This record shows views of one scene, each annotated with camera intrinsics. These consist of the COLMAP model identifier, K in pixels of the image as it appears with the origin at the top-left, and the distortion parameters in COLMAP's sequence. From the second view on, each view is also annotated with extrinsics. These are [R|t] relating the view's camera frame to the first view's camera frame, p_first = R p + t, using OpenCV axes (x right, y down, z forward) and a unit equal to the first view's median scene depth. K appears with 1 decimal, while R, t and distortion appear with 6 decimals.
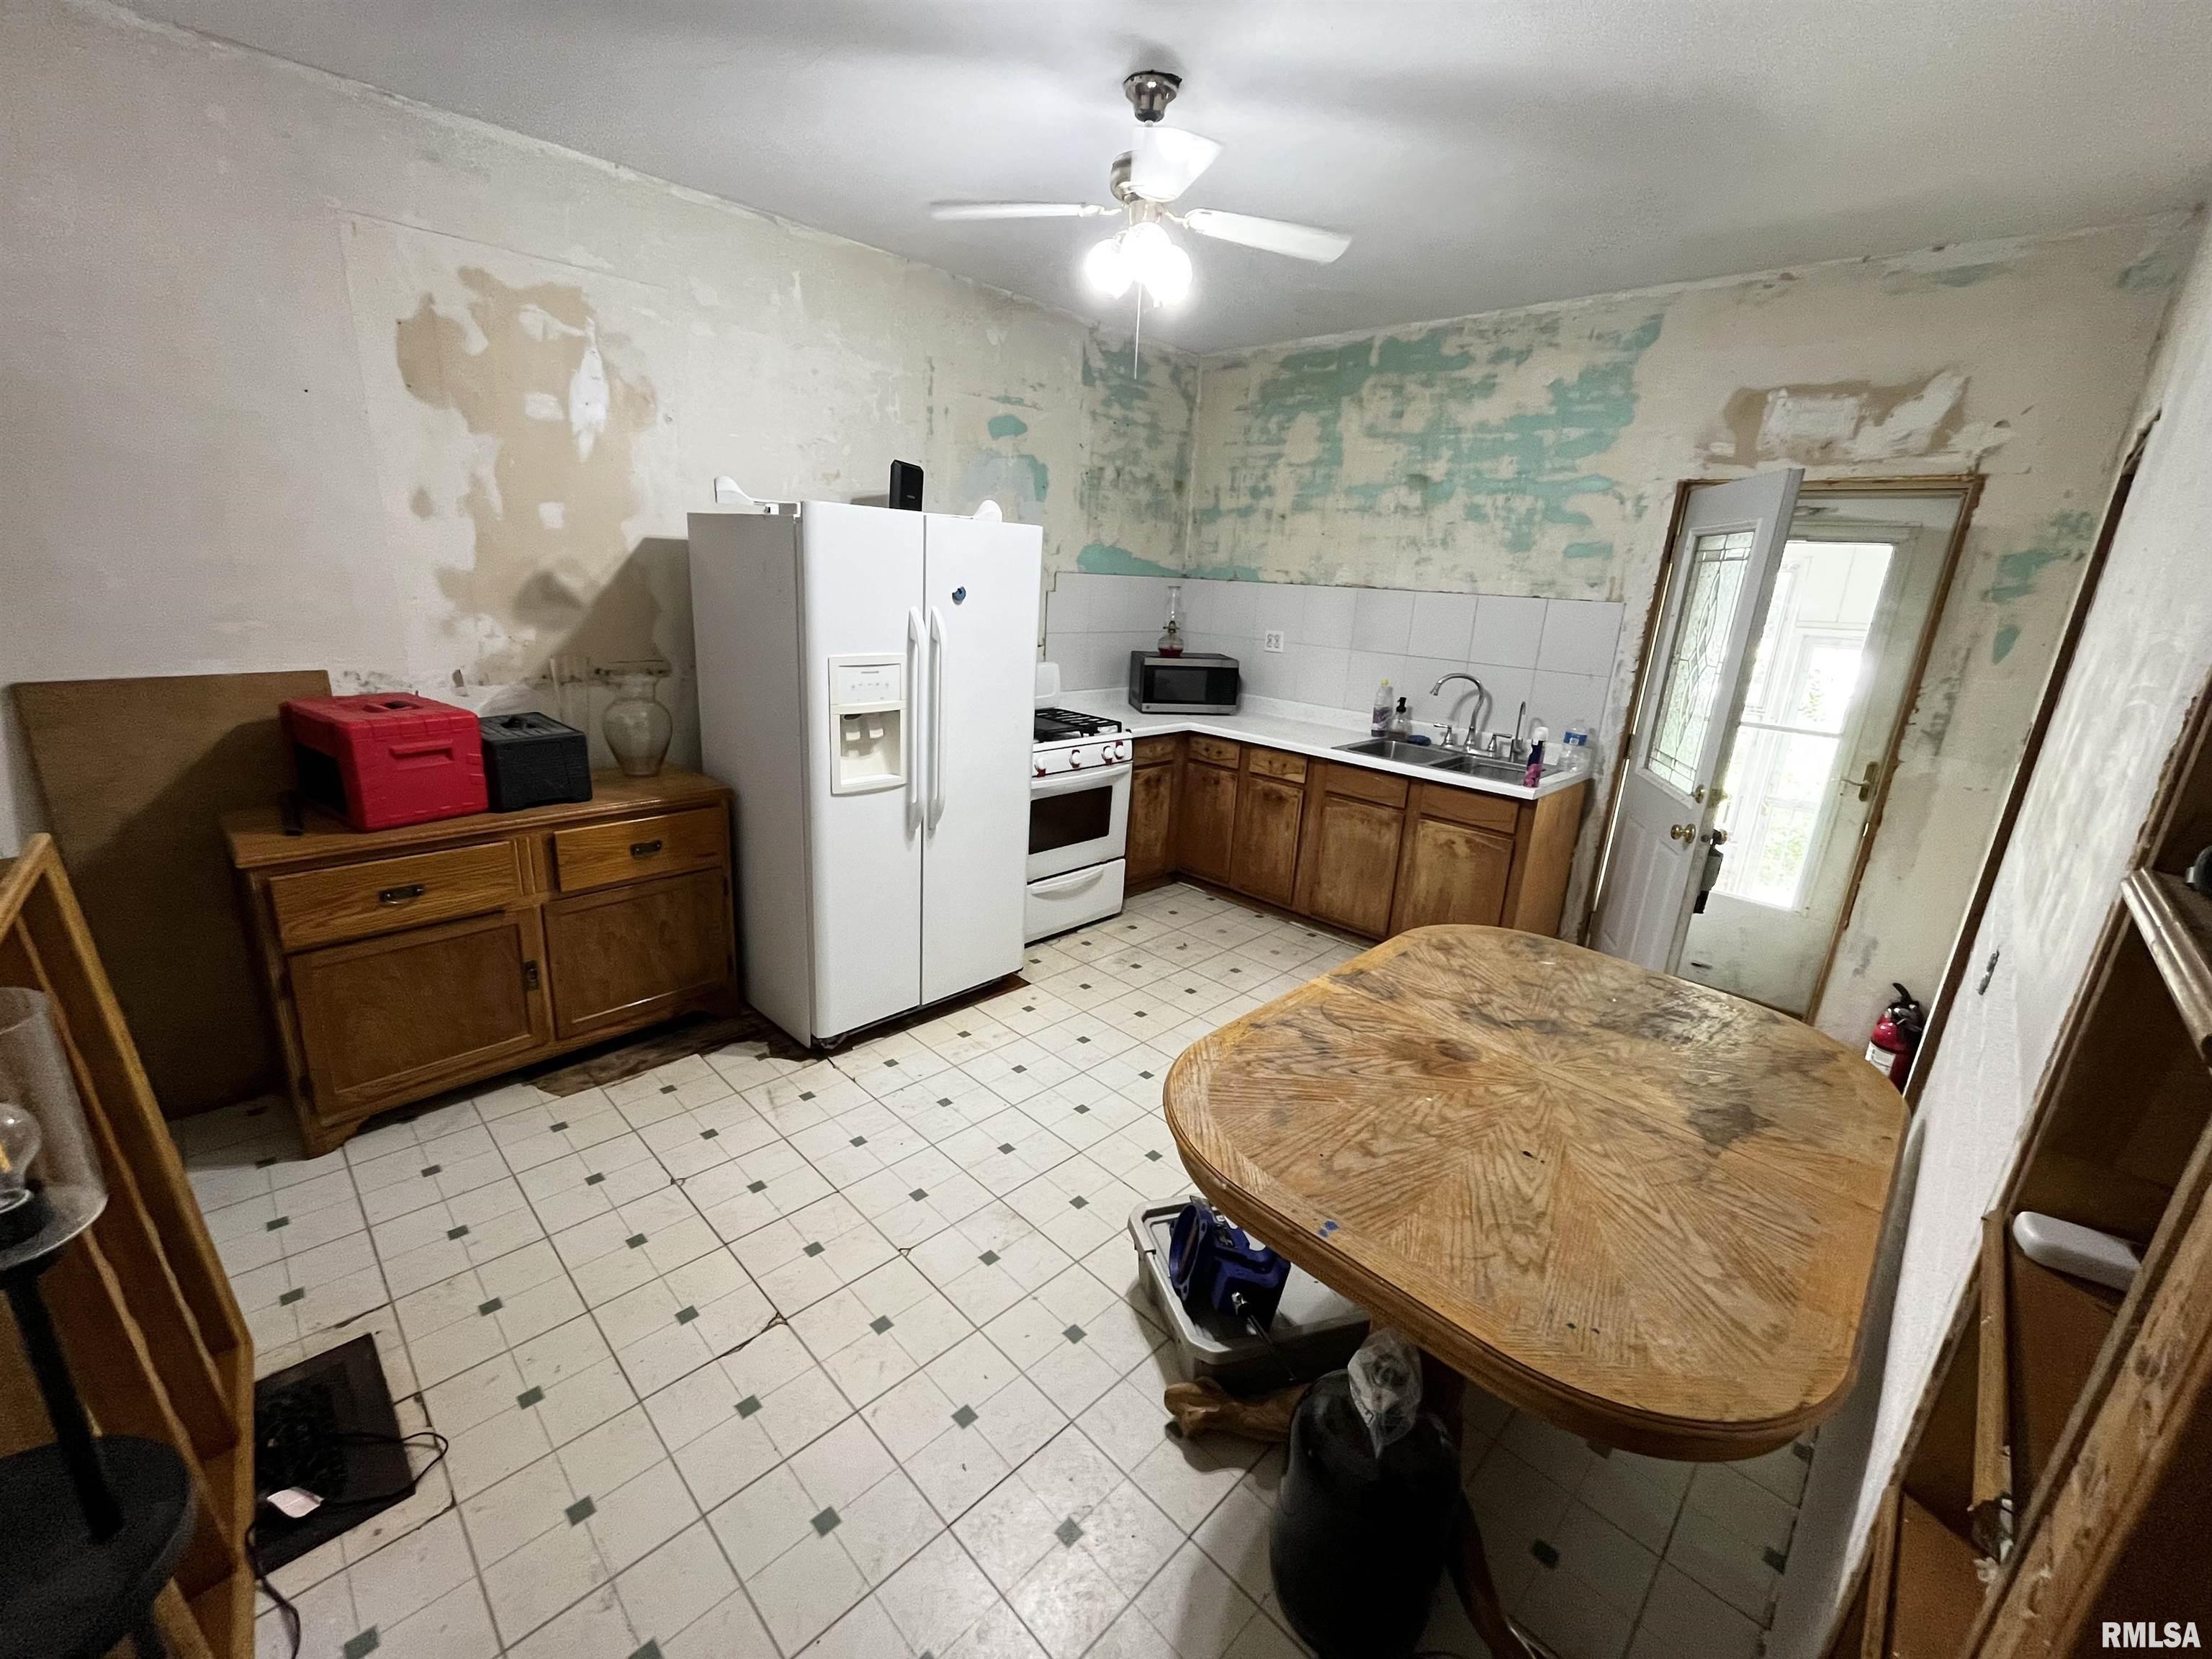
lens RADIAL K [[900.1, 0, 1102.7], [0, 900.1, 827.2], [0, 0, 1]] dist [-0.001744, -0.000173]
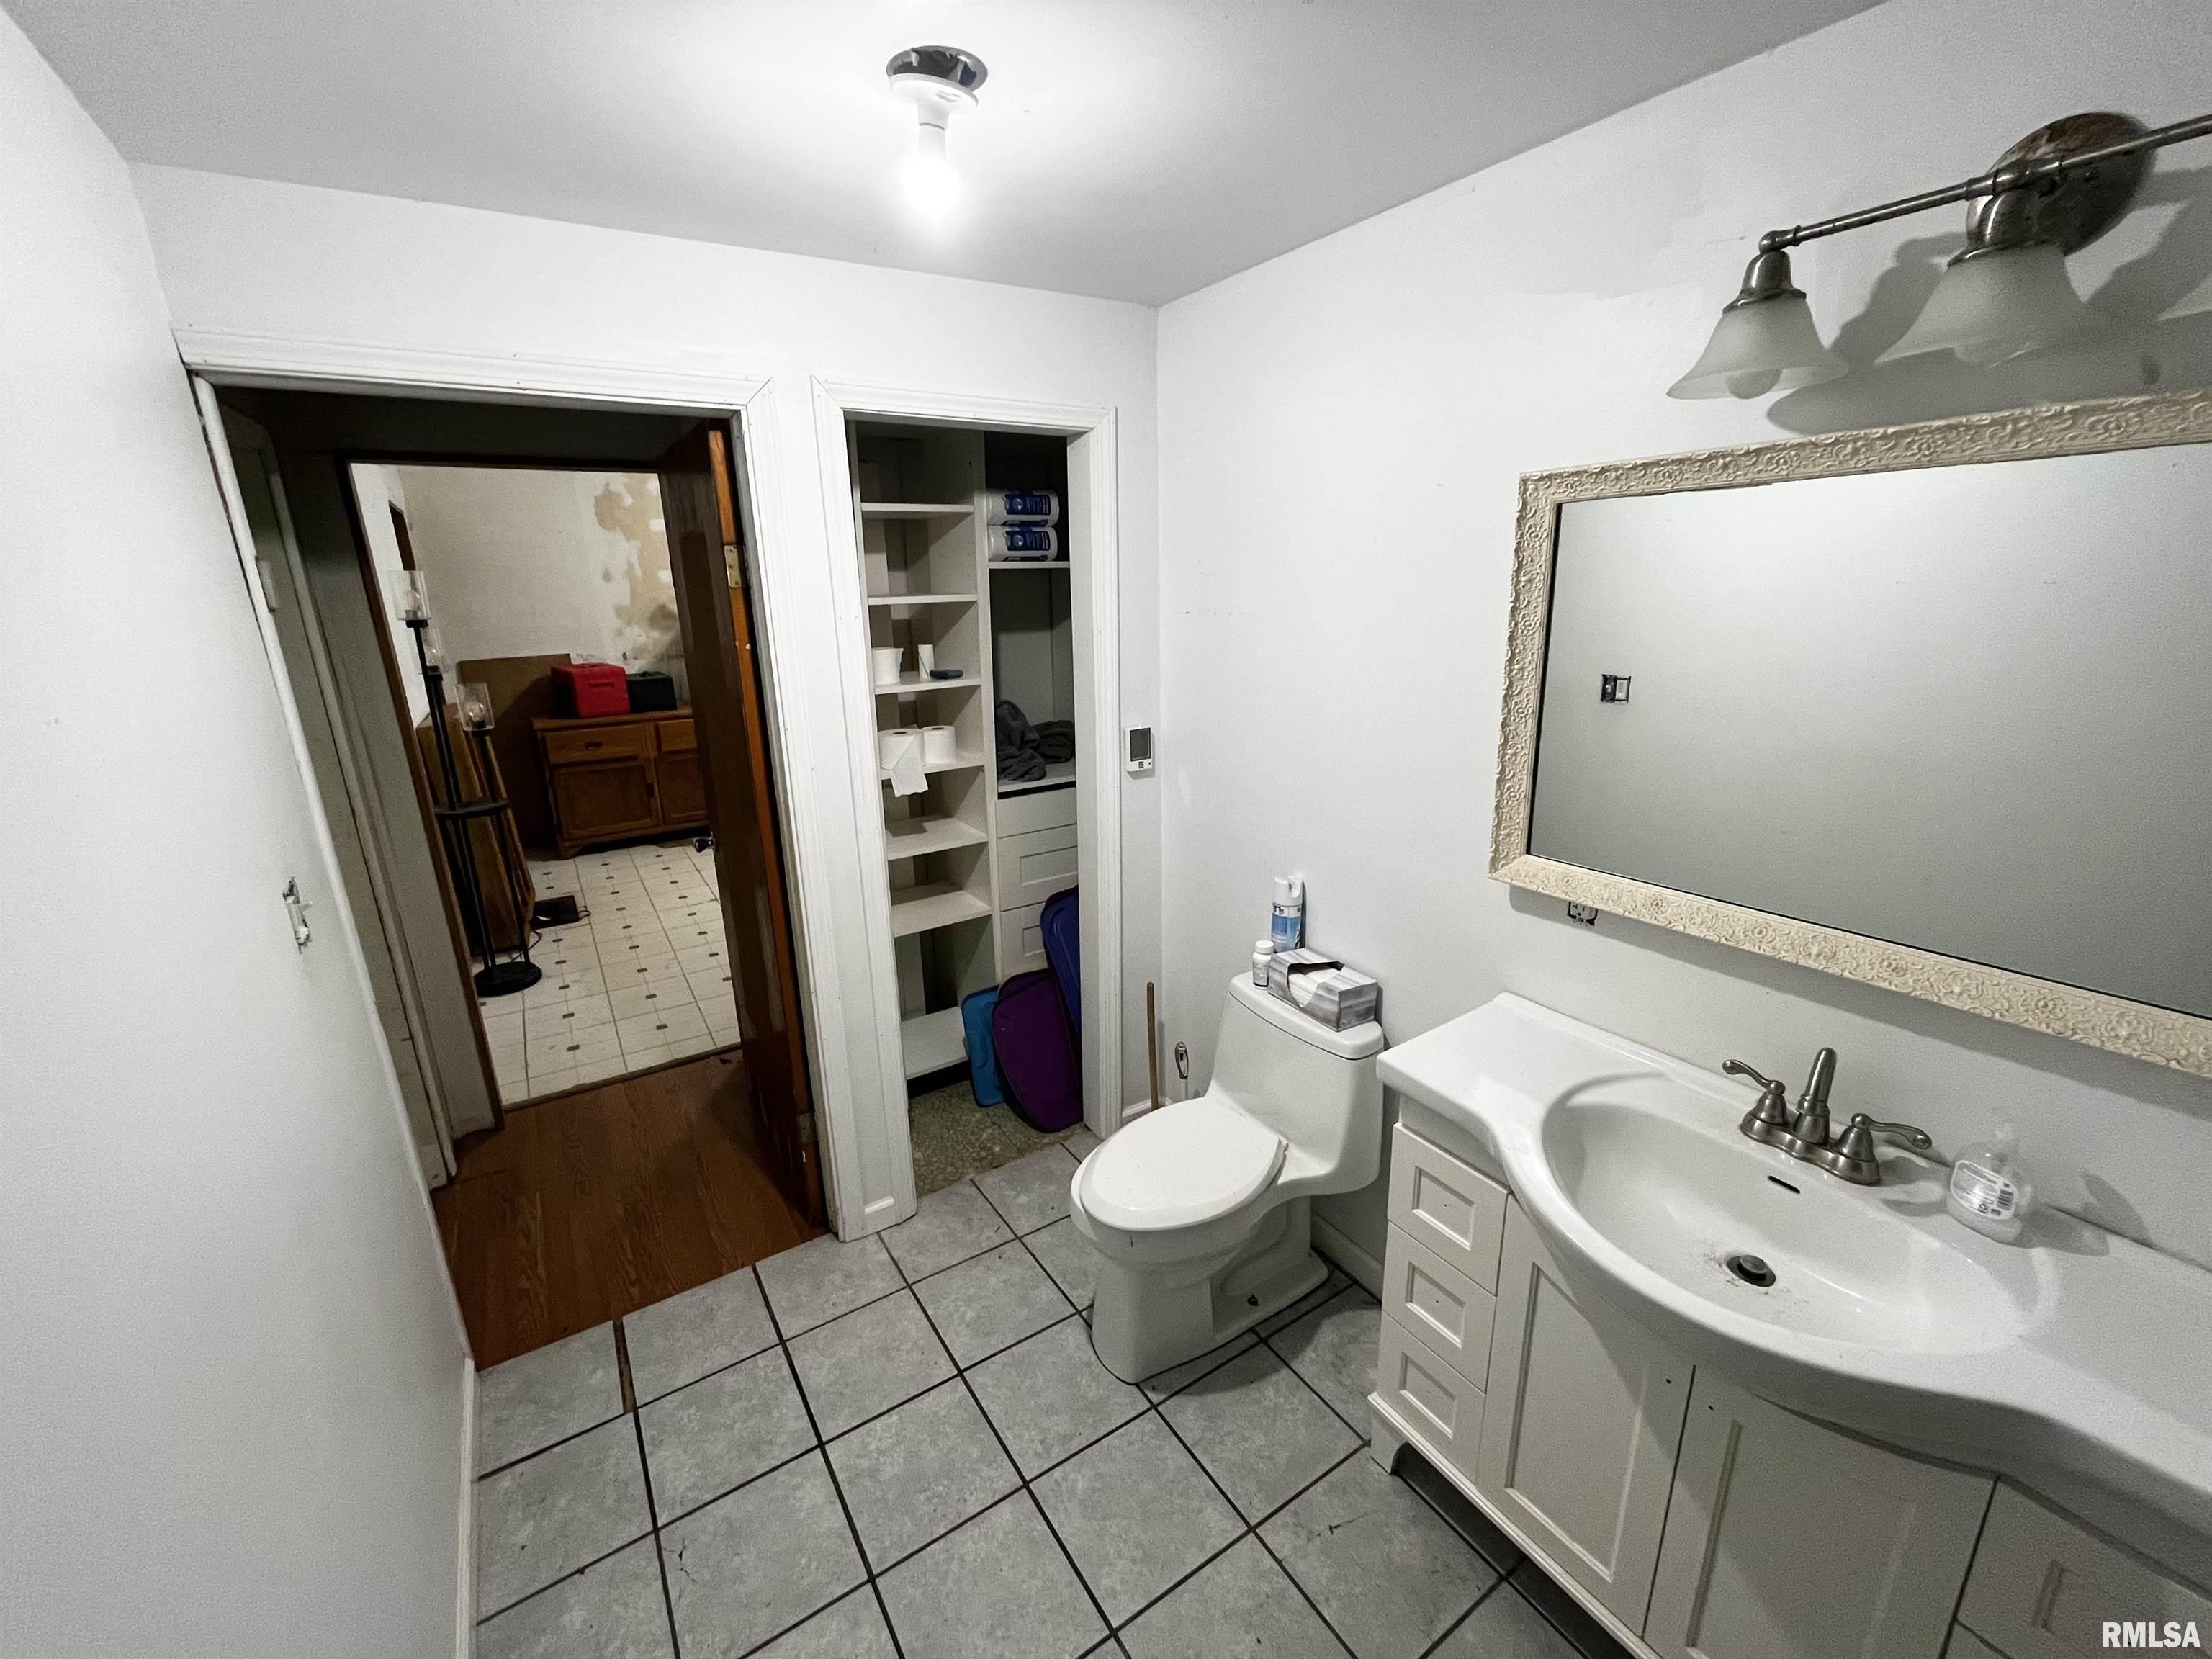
lens RADIAL K [[900.1, 0, 1102.7], [0, 900.1, 827.2], [0, 0, 1]] dist [-0.001744, -0.000173]
pose [[0.973091, -0.013974, -0.229998, 0.830316], [0.010834, 0.999830, -0.014911, 0.270396], [0.230168, 0.012018, 0.973077, -0.770385]]
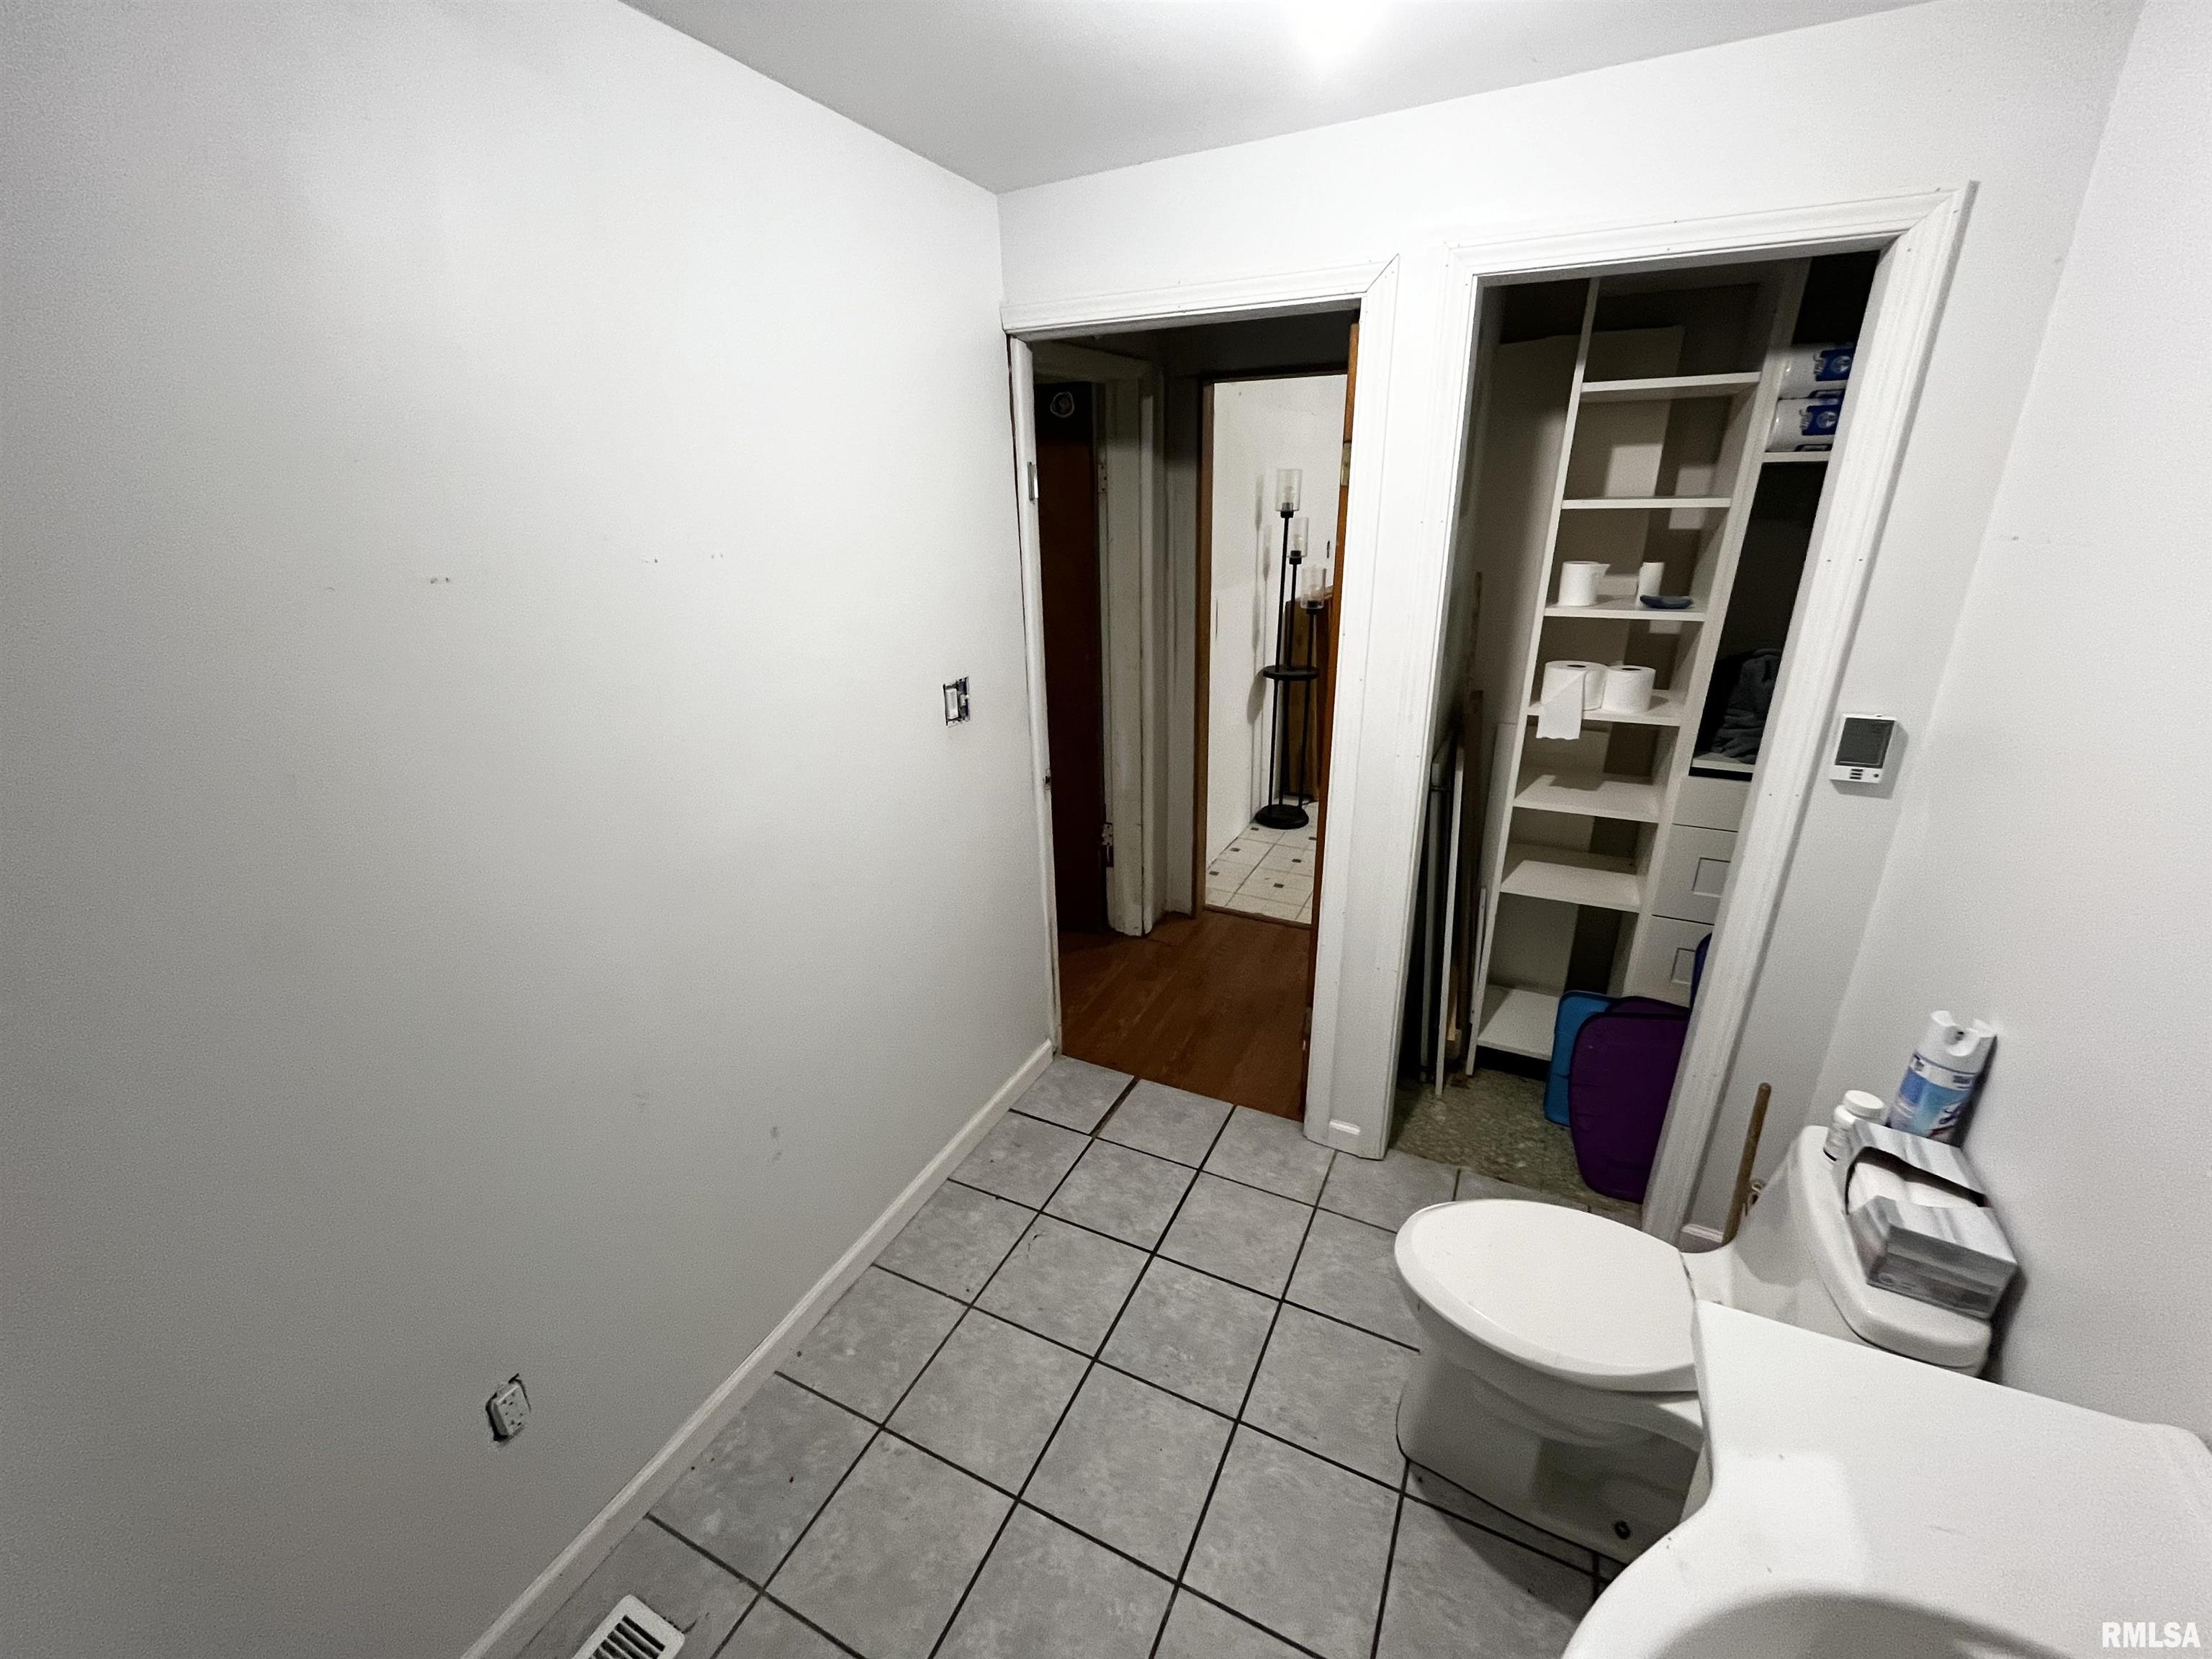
lens RADIAL K [[900.1, 0, 1102.7], [0, 900.1, 827.2], [0, 0, 1]] dist [-0.001744, -0.000173]
pose [[0.312449, 0.274518, -0.909404, 1.033718], [-0.232713, 0.950282, 0.206903, 0.224423], [0.920989, 0.146984, 0.360798, -0.557984]]
